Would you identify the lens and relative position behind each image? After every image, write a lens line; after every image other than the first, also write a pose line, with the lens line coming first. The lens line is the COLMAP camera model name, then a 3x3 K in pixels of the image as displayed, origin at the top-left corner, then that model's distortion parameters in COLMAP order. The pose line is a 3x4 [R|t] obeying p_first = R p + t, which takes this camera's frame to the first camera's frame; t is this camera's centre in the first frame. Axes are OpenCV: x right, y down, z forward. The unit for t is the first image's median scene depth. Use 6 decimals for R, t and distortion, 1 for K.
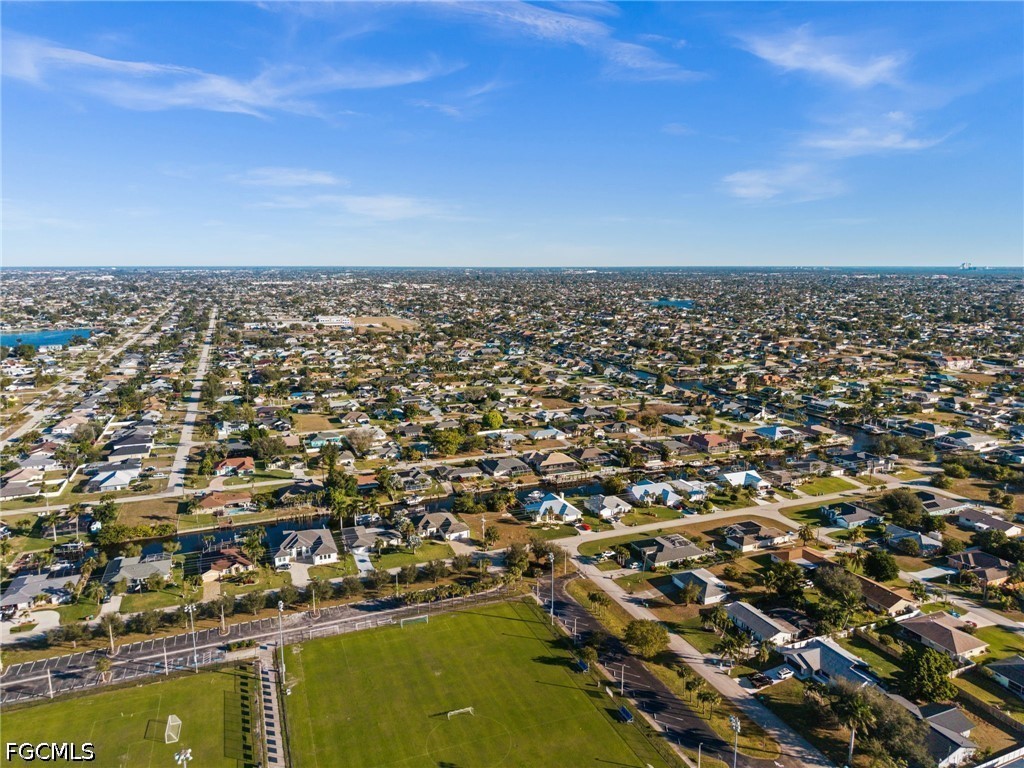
lens RADIAL K [[683.3, 0, 512.0], [0, 683.3, 384.0], [0, 0, 1]] dist [0.077245, -0.114292]
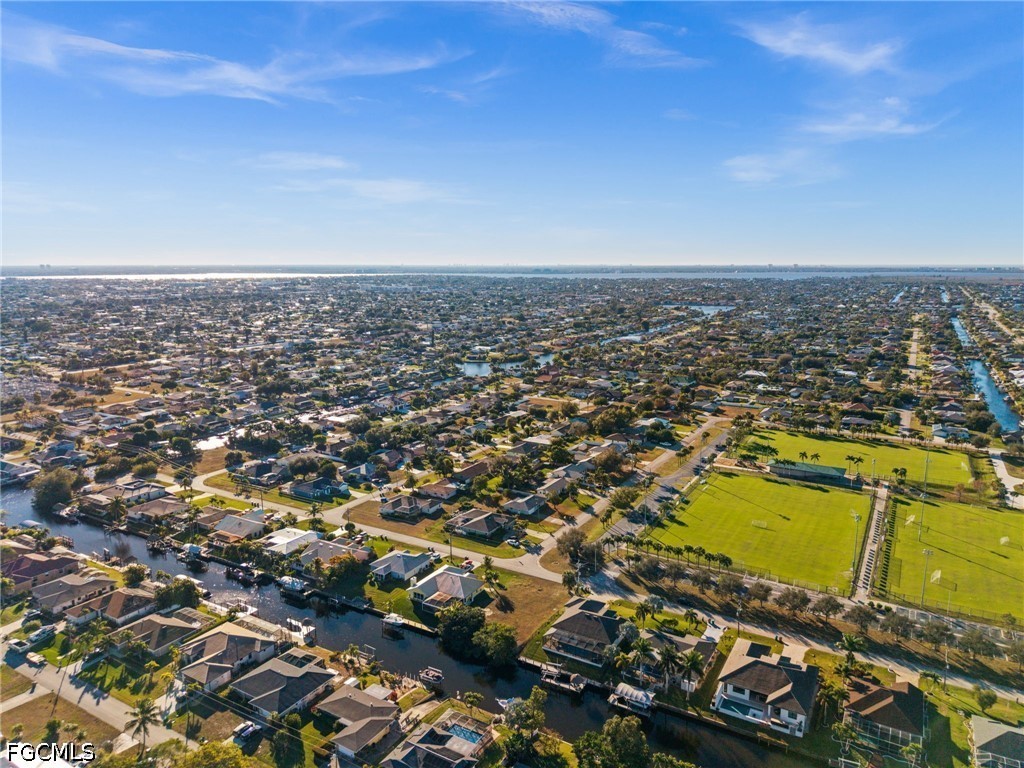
lens RADIAL K [[683.3, 0, 512.0], [0, 683.3, 384.0], [0, 0, 1]] dist [0.077245, -0.114292]
pose [[-0.599107, -0.141065, 0.788144, -0.506355], [0.138491, 0.951263, 0.275534, -0.214016], [-0.788600, 0.274226, -0.550372, 1.160810]]
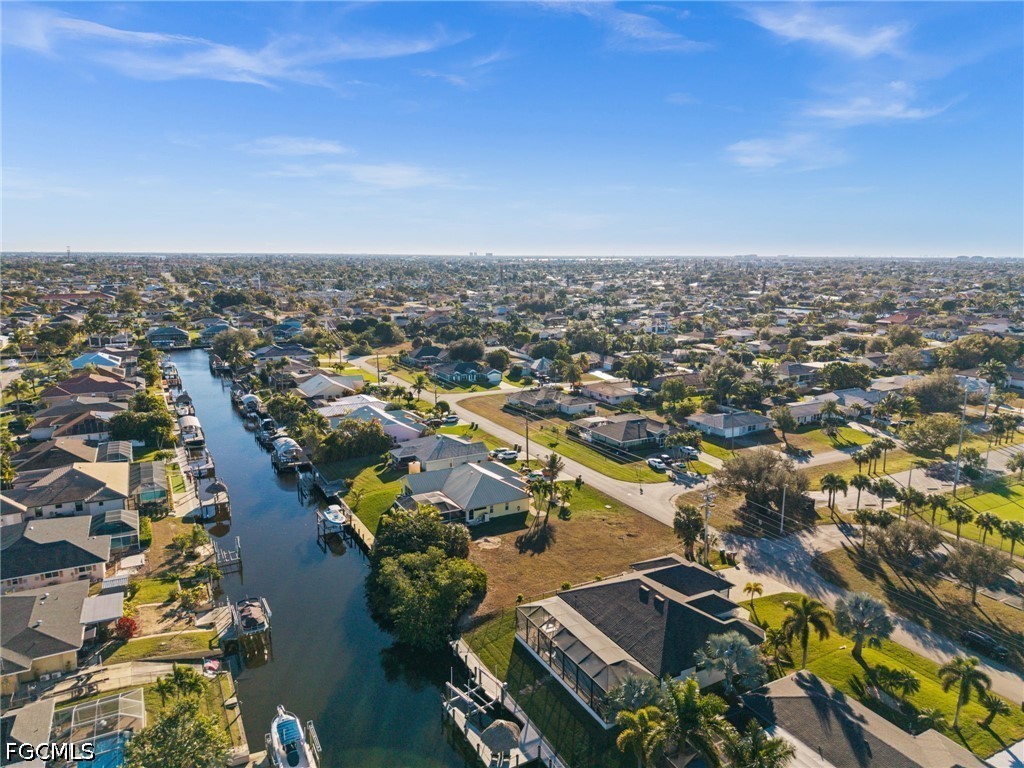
lens RADIAL K [[683.3, 0, 512.0], [0, 683.3, 384.0], [0, 0, 1]] dist [0.040258, -0.038154]
pose [[-0.102488, -0.189153, 0.976585, -0.308754], [0.167435, 0.964466, 0.204377, 0.032457], [-0.980542, 0.184461, -0.067175, 0.876629]]
